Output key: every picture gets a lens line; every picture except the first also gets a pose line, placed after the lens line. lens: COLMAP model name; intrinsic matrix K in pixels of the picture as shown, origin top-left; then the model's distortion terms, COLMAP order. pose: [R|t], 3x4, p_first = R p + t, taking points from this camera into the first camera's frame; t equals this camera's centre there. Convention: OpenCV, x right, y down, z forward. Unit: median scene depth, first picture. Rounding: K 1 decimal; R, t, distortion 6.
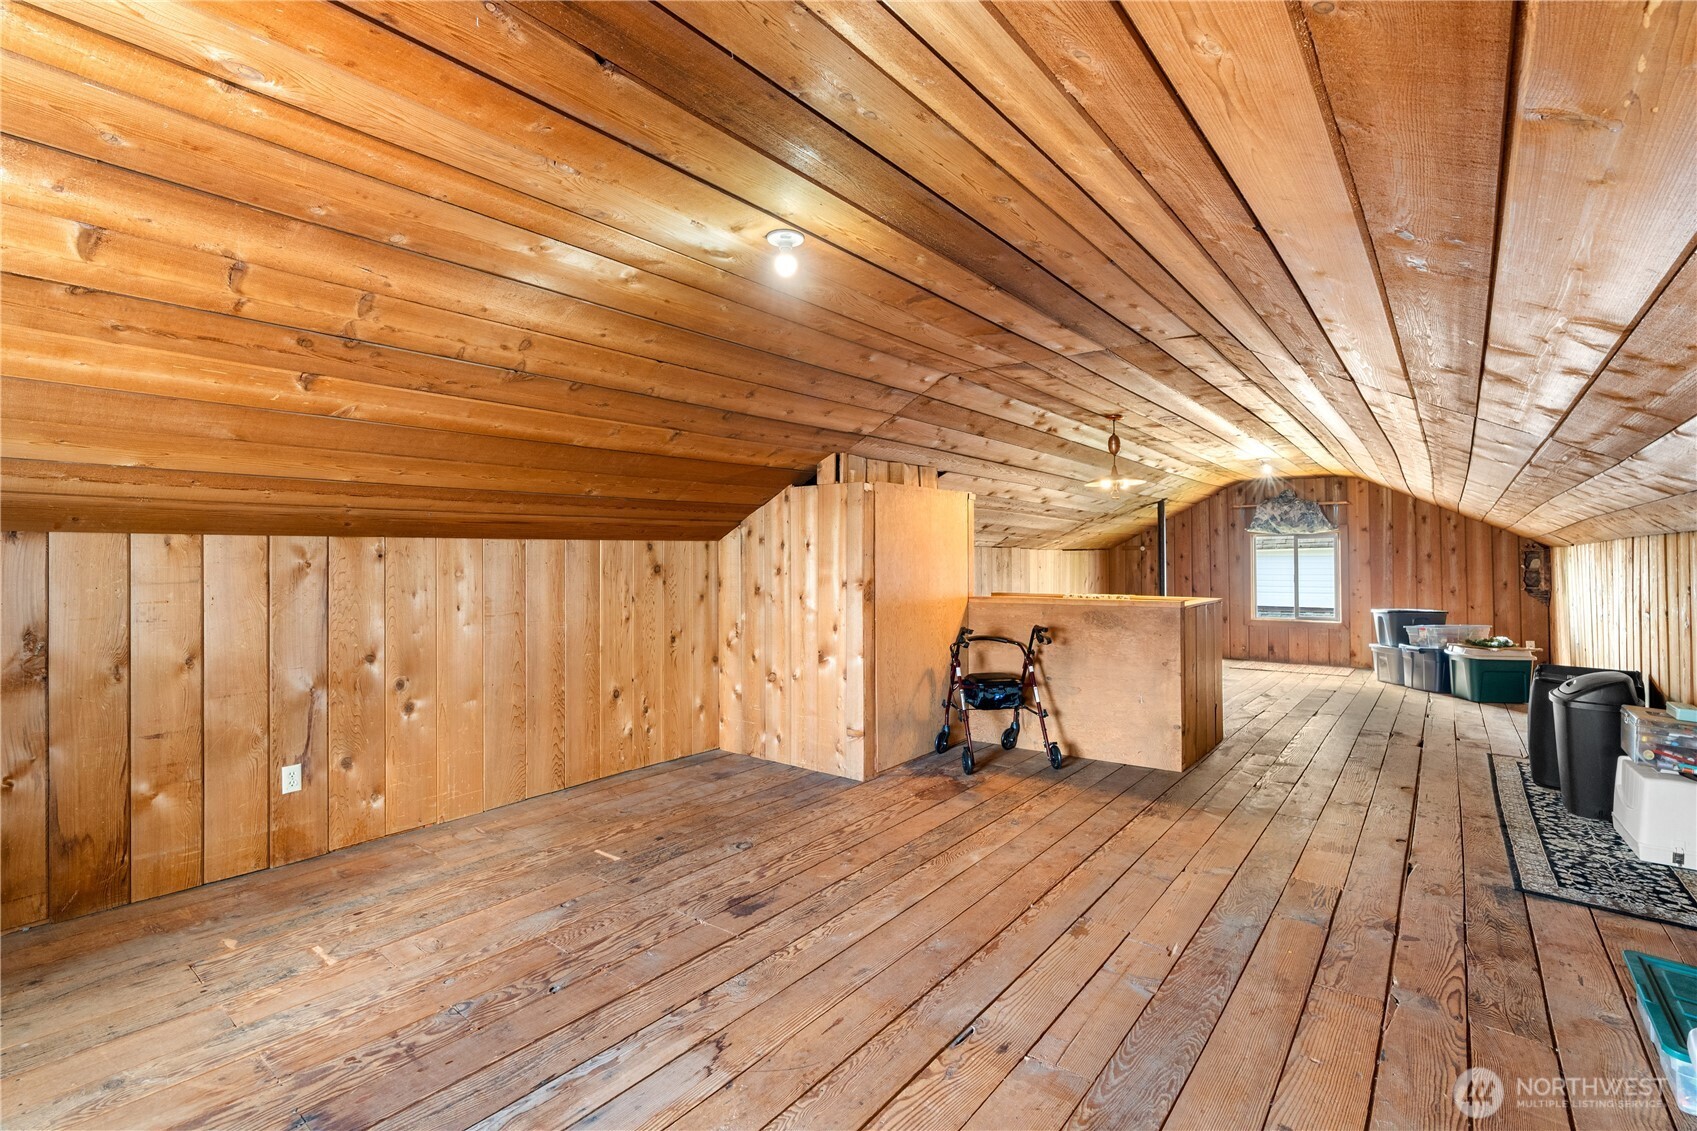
lens RADIAL K [[787.3, 0, 852.1], [0, 787.3, 575.3], [0, 0, 1]] dist [-0.007161, 0.000373]
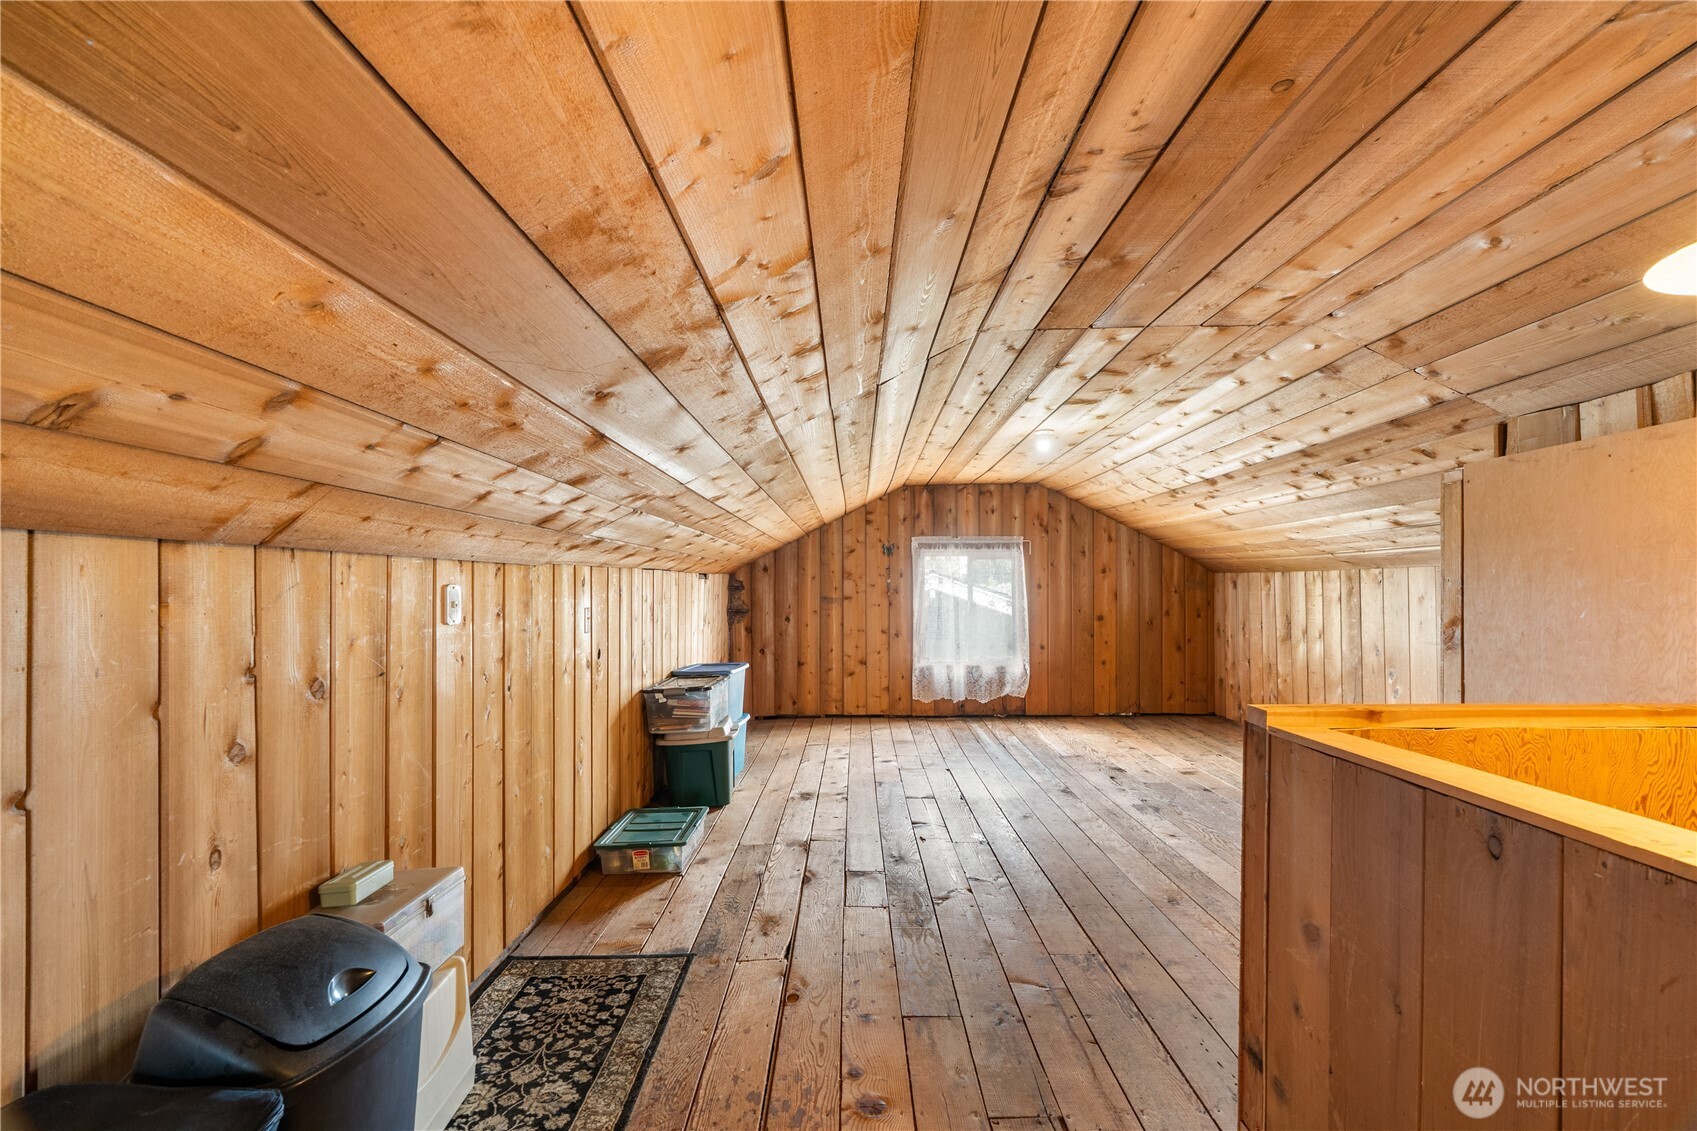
lens RADIAL K [[787.3, 0, 852.1], [0, 787.3, 575.3], [0, 0, 1]] dist [-0.007161, 0.000373]
pose [[-0.794580, 0.000527, -0.607160, 1.102813], [0.002748, 0.999993, -0.002729, -0.041379], [0.607154, -0.003837, -0.794575, 1.618489]]
